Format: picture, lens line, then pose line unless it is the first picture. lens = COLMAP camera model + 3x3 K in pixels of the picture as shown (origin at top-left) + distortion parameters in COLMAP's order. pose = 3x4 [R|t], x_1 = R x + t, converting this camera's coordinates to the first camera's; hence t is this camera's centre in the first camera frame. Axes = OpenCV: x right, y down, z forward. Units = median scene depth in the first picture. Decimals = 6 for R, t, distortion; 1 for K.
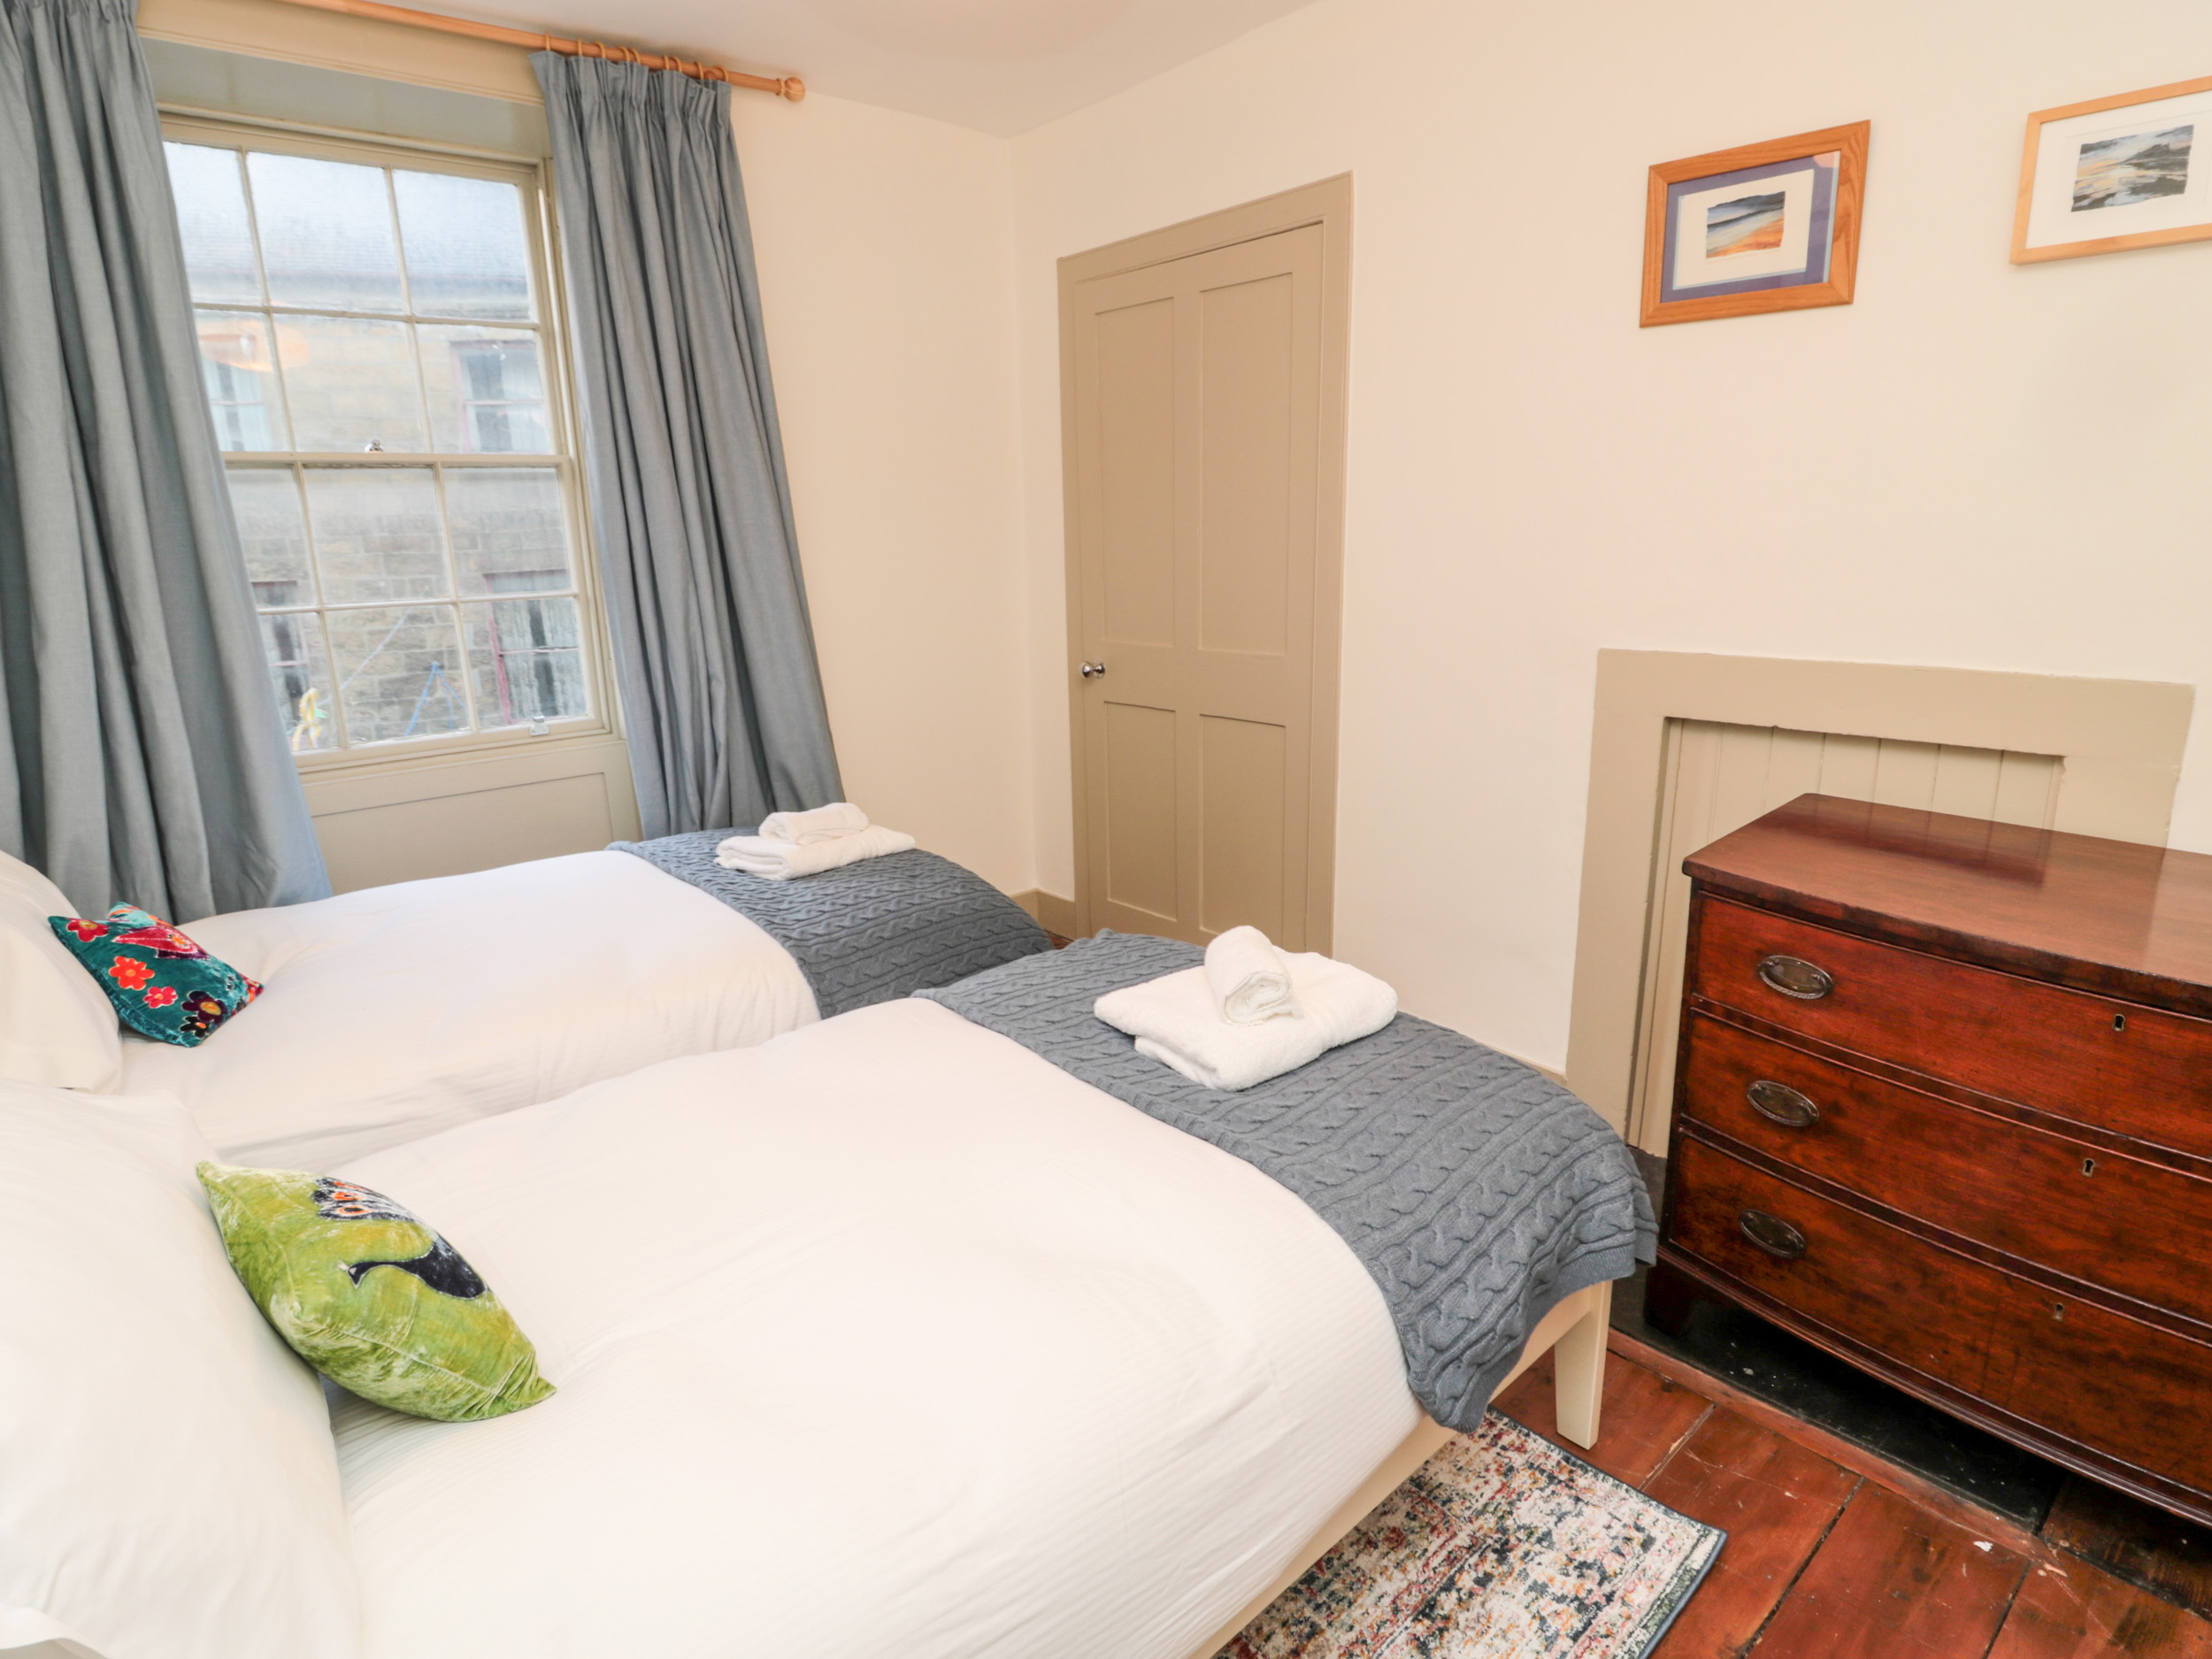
lens RADIAL K [[1194.4, 0, 1106.0], [0, 1194.4, 829.5], [0, 0, 1]] dist [-0.002925, -0.010178]
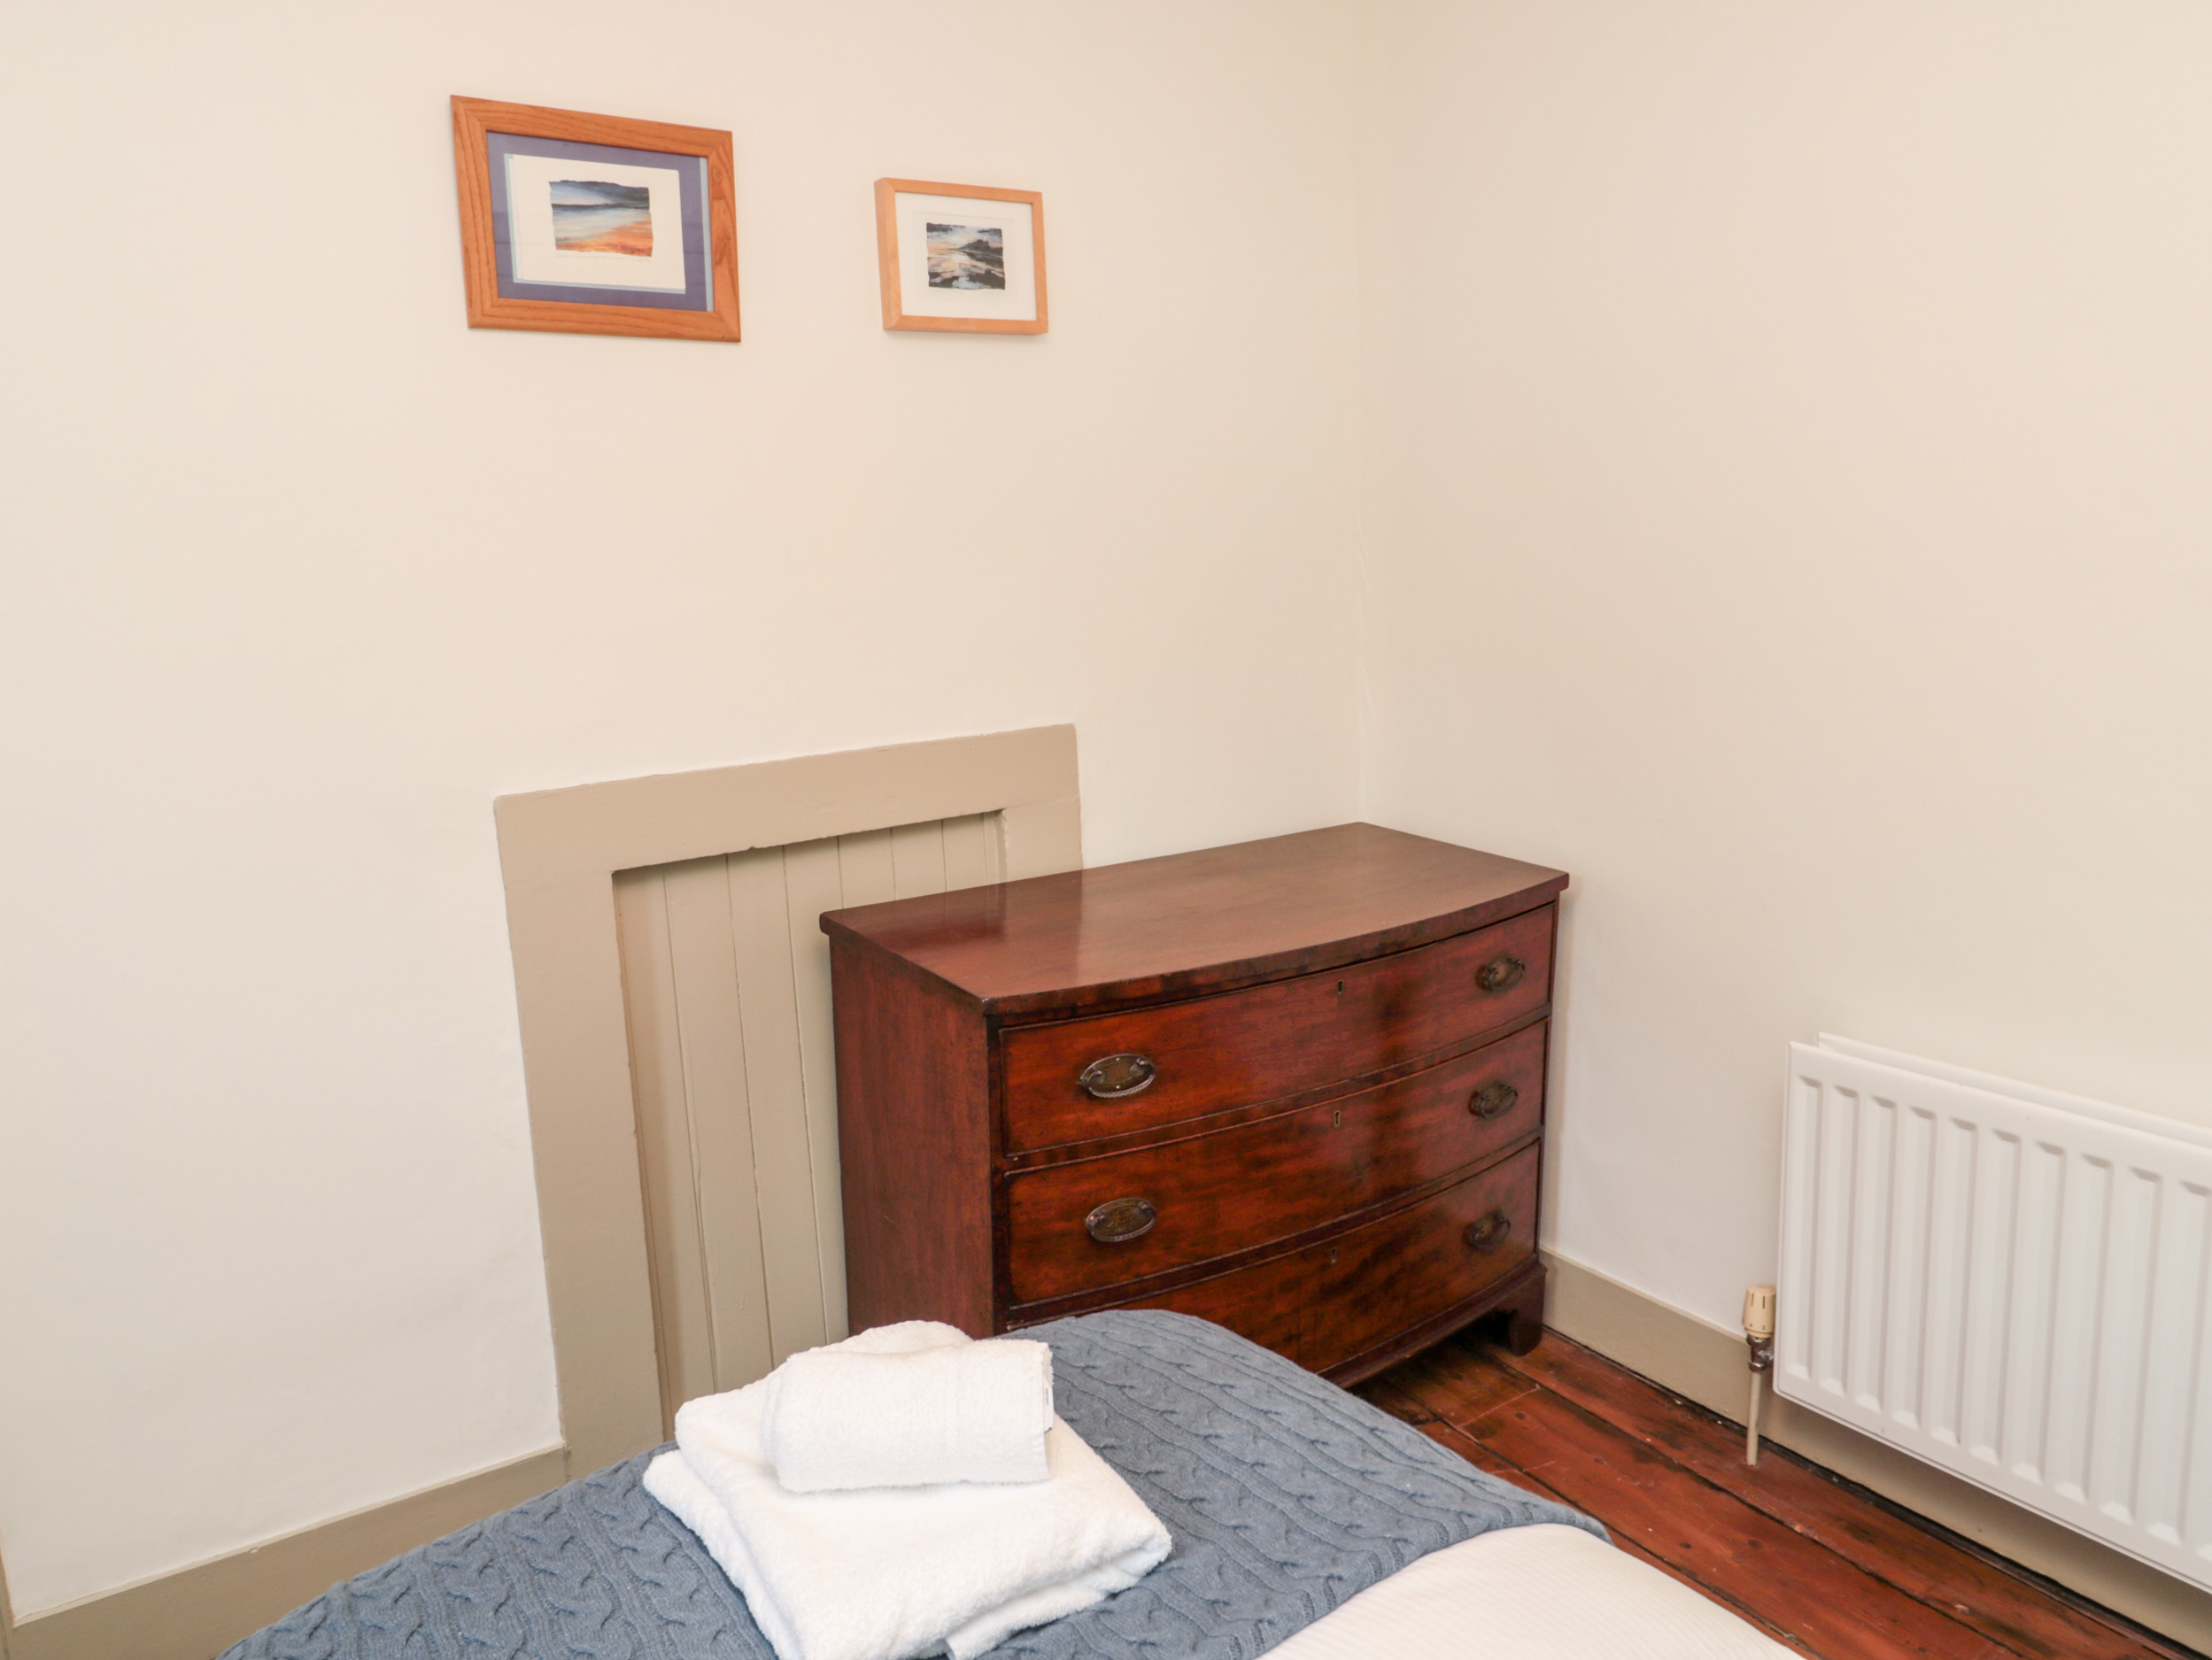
lens RADIAL K [[1530.2, 0, 1106.0], [0, 1530.2, 830.0], [0, 0, 1]] dist [-0.000173, -0.003963]
pose [[0.122914, -0.159752, 0.979475, -0.470763], [0.291398, 0.949264, 0.118257, -0.171643], [-0.948672, 0.270882, 0.163229, 0.689110]]
